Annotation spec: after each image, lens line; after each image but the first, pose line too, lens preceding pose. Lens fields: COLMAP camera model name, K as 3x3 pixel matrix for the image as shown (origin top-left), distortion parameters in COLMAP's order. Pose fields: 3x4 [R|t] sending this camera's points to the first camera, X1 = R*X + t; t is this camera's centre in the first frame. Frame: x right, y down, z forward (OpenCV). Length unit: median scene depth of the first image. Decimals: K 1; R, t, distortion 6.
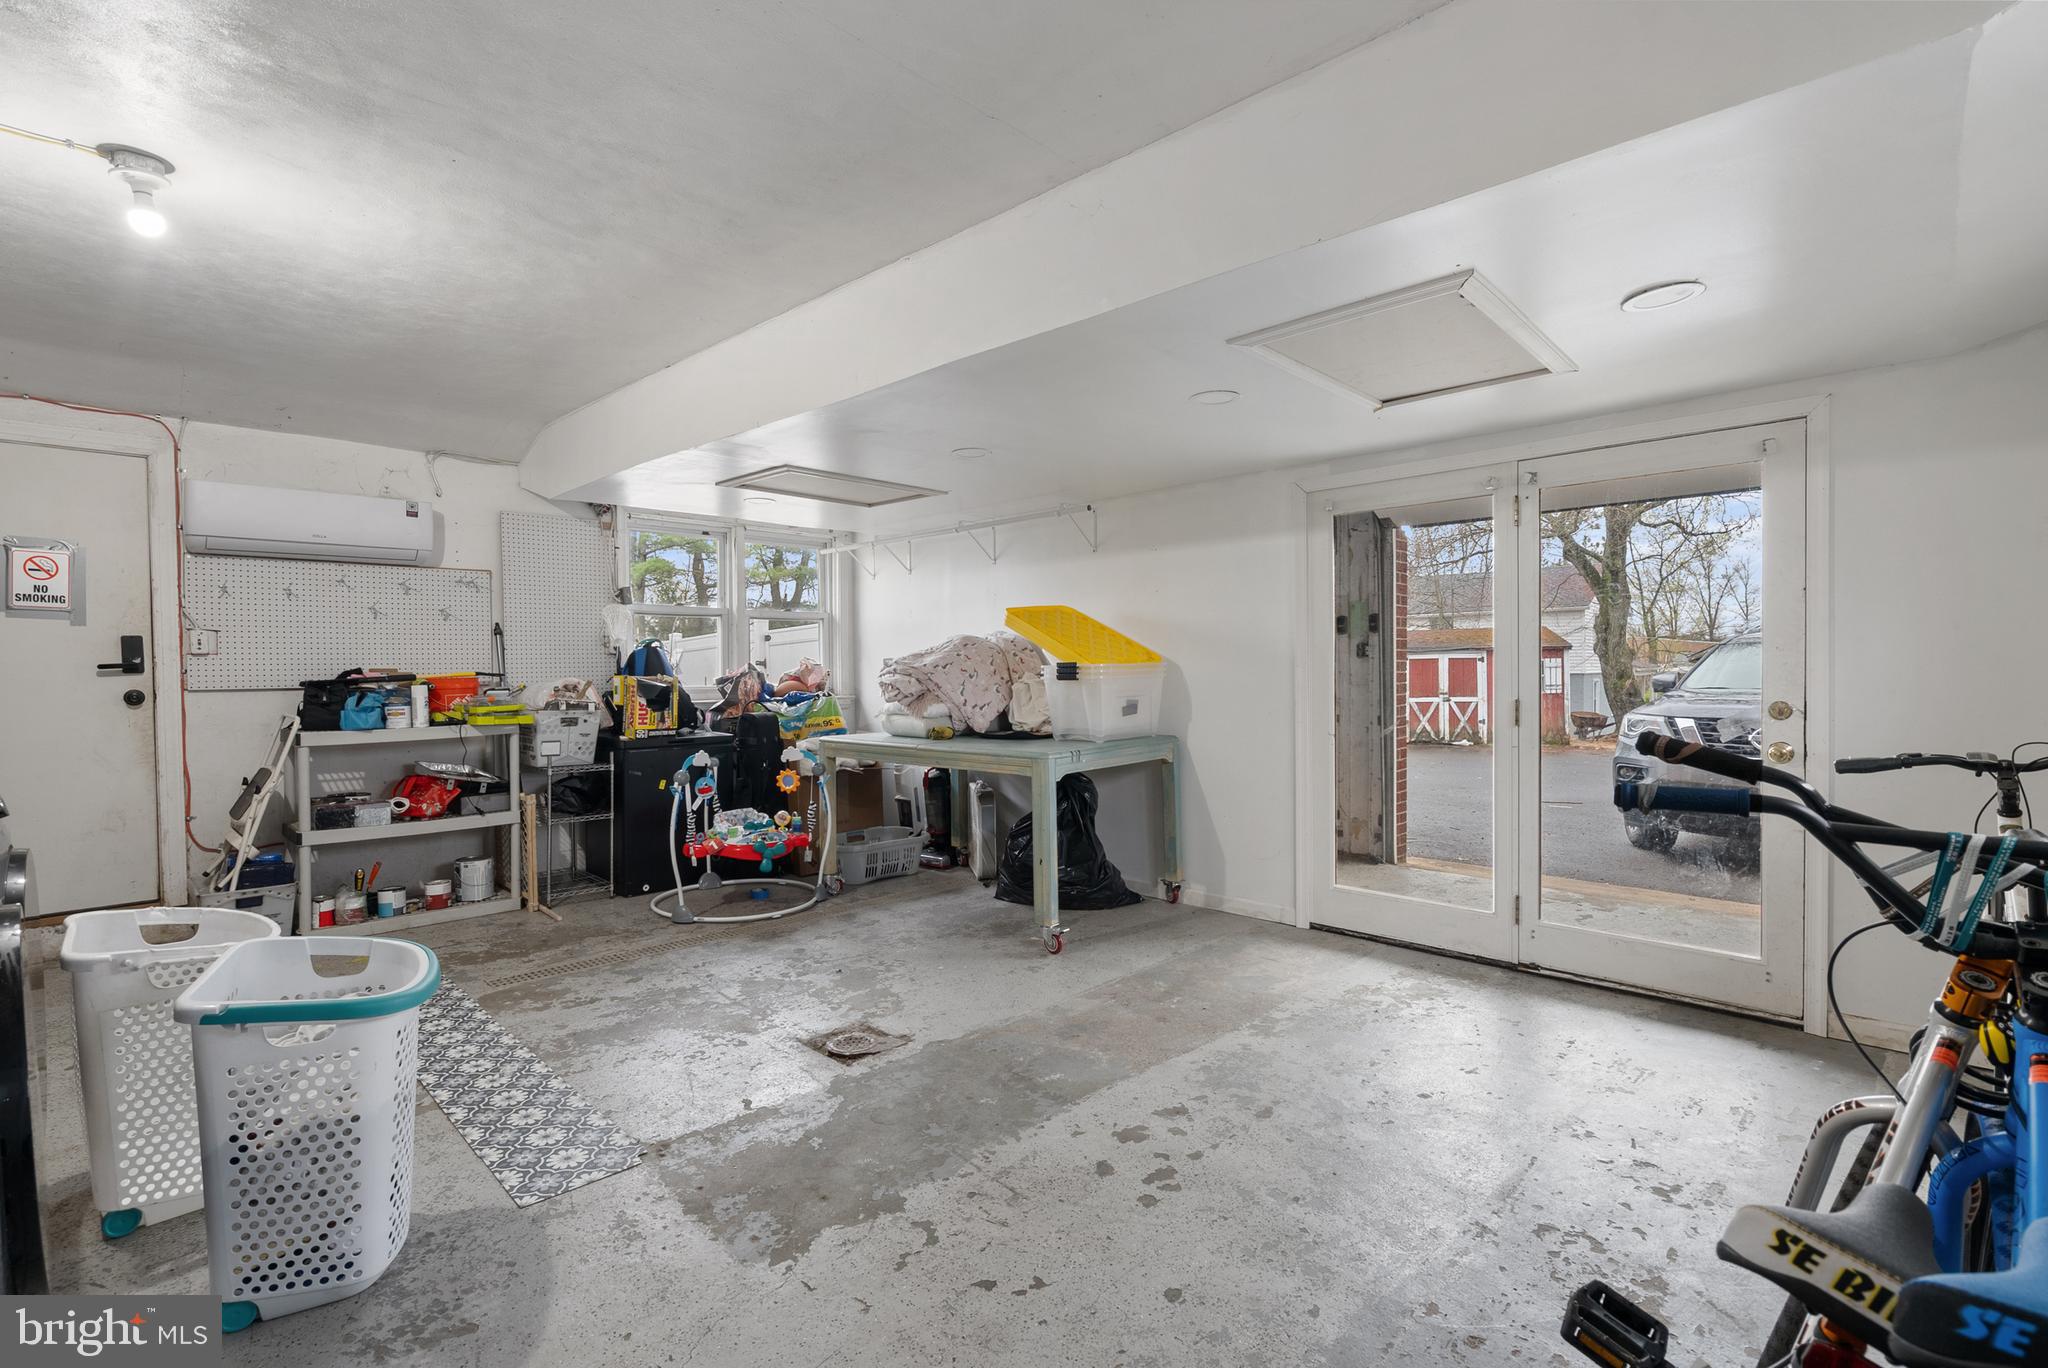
lens RADIAL K [[933.6, 0, 1025.4], [0, 933.6, 680.8], [0, 0, 1]] dist [-0.003053, 0.001371]
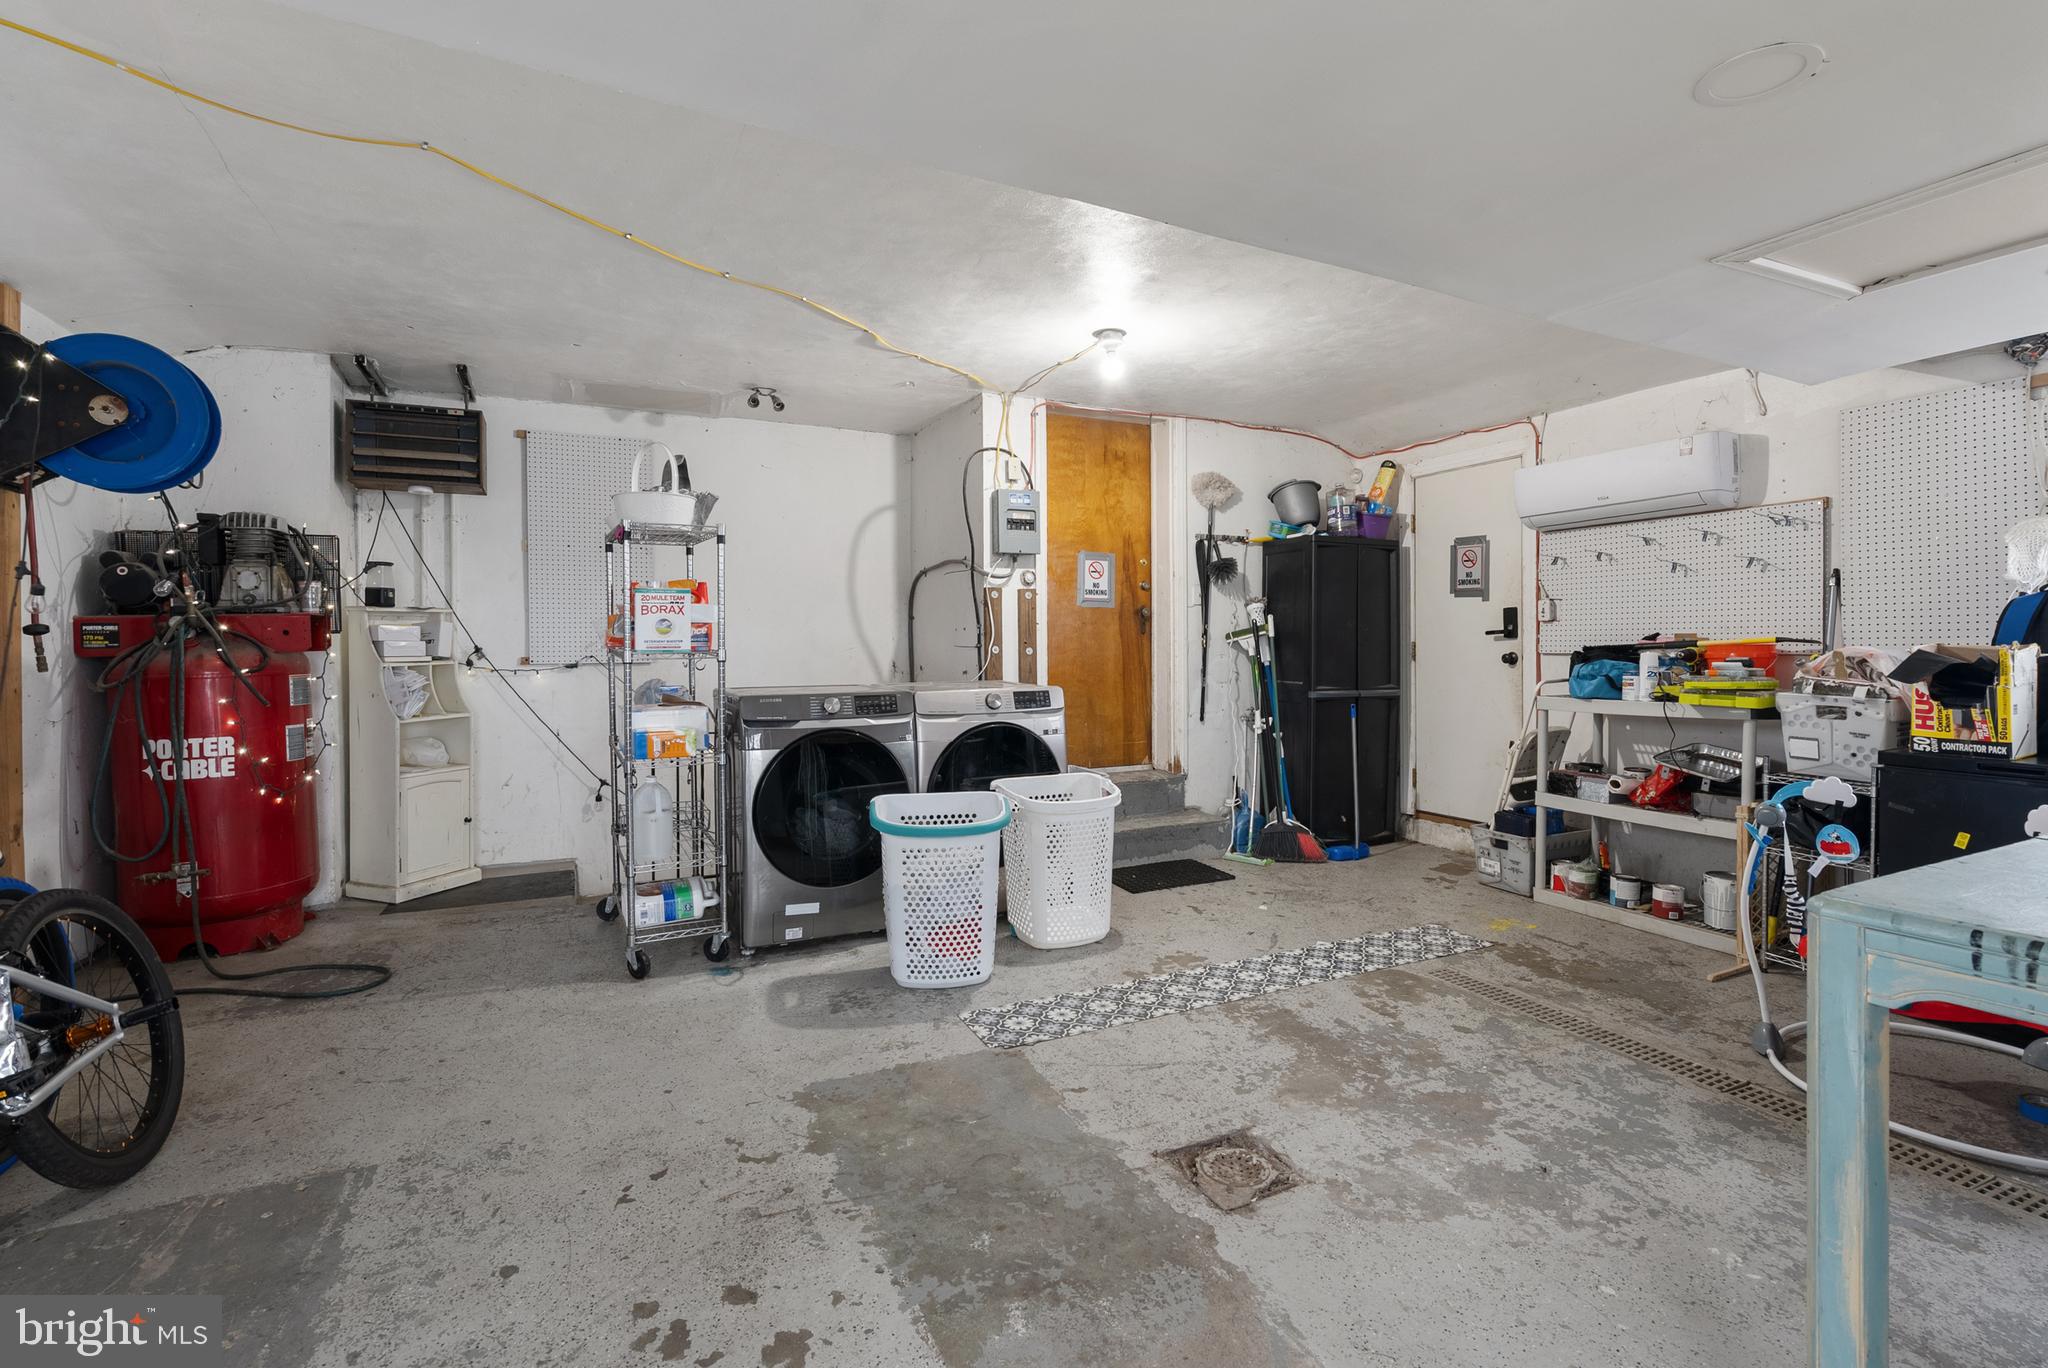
lens RADIAL K [[933.6, 0, 1023.4], [0, 933.6, 652.6], [0, 0, 1]] dist [-0.003053, 0.001371]
pose [[-0.339928, 0.016417, -0.940308, 0.460322], [-0.006654, 0.999781, 0.019861, -0.011155], [0.940428, 0.013008, -0.339744, 0.950369]]
